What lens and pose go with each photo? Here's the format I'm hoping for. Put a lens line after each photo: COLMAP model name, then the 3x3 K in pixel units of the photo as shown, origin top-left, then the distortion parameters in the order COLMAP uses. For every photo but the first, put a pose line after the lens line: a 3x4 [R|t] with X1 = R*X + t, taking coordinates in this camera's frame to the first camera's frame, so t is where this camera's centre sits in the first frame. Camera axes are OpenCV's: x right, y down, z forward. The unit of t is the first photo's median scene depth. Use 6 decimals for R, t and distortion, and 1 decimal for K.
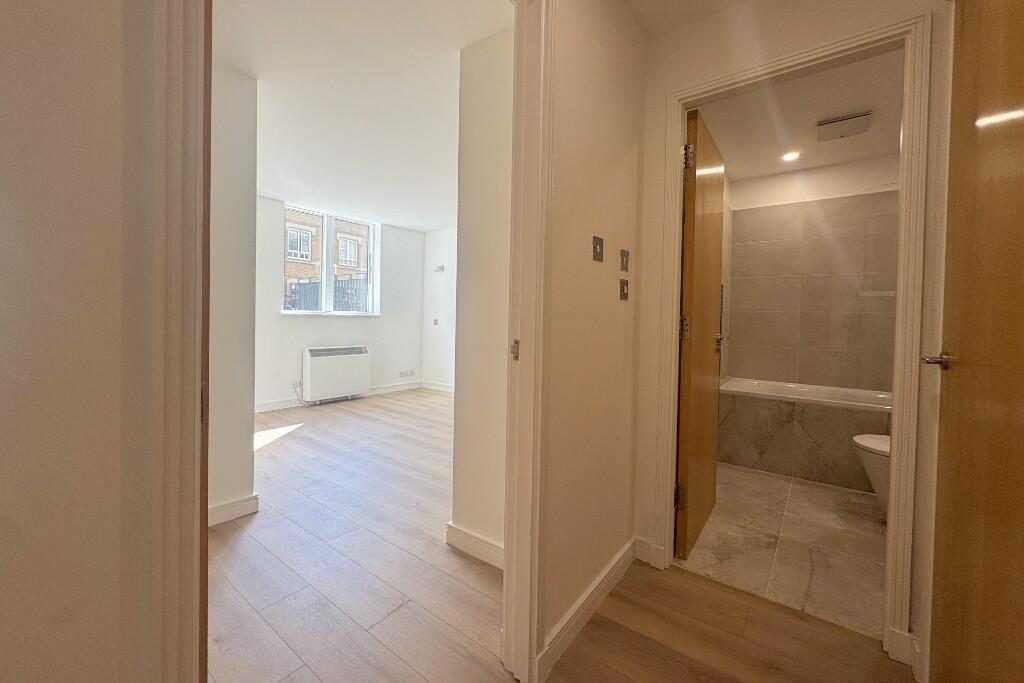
lens RADIAL K [[408.5, 0, 513.7], [0, 408.5, 318.0], [0, 0, 1]] dist [-0.001902, -0.000211]
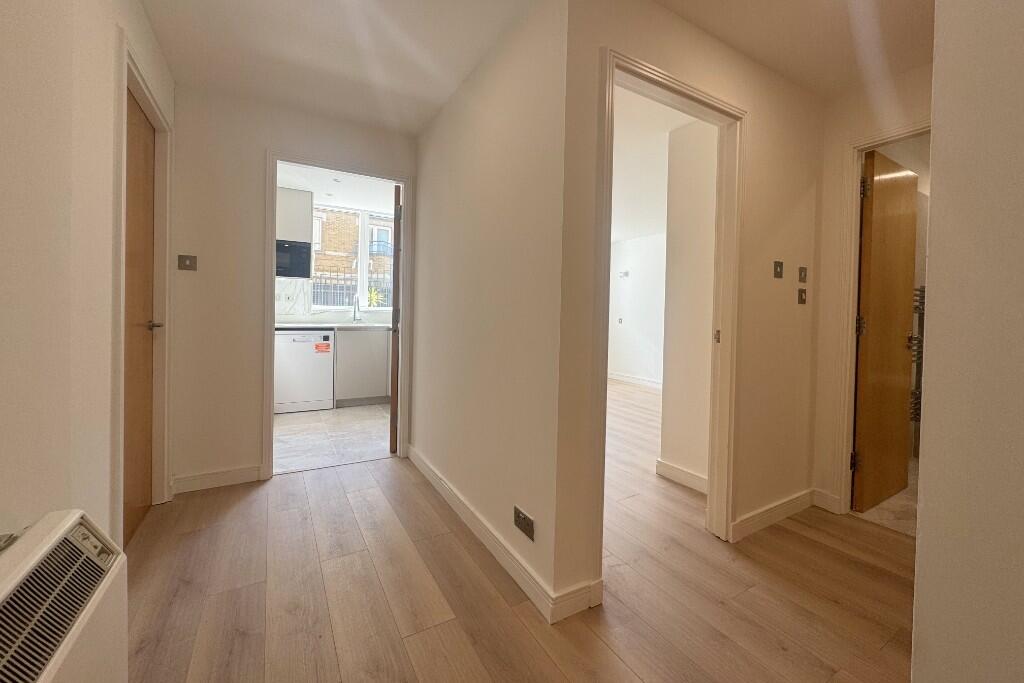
lens RADIAL K [[408.5, 0, 513.7], [0, 408.5, 318.0], [0, 0, 1]] dist [-0.001902, -0.000211]
pose [[0.921905, 0.004234, -0.387394, -0.084796], [-0.003910, 0.999991, 0.001624, 0.003359], [0.387397, 0.000017, 0.921913, -0.607135]]
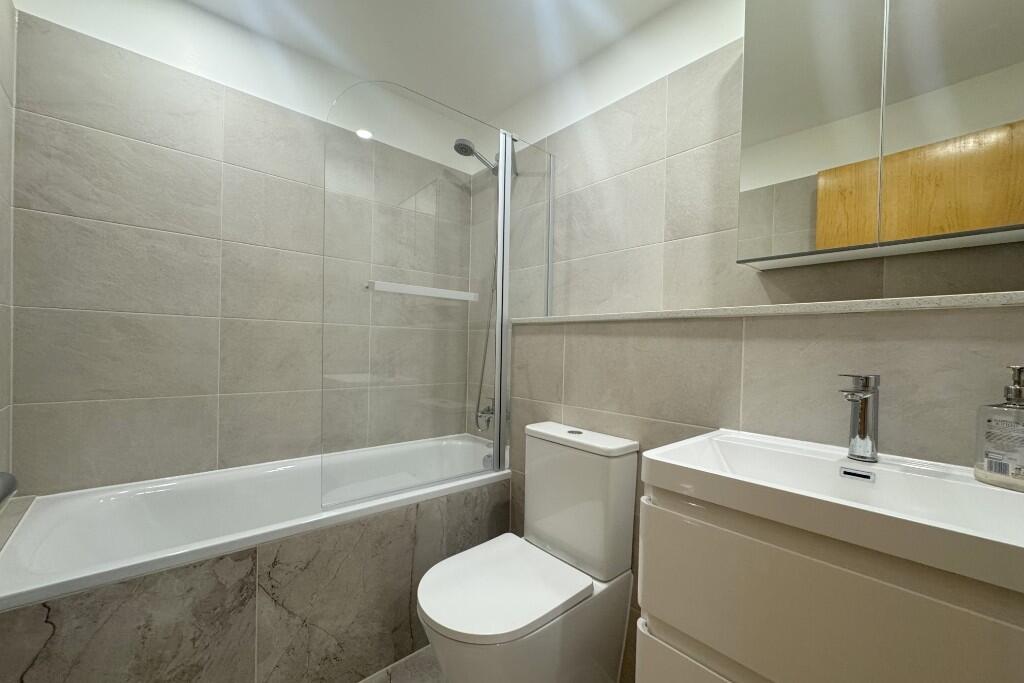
lens RADIAL K [[416.9, 0, 512.0], [0, 416.9, 341.5], [0, 0, 1]] dist [-0.001405, -0.000094]
pose [[0.192115, -0.016275, 0.981237, 0.310943], [-0.009919, 0.999779, 0.018524, -0.000142], [-0.981322, -0.013291, 0.191911, 0.613827]]
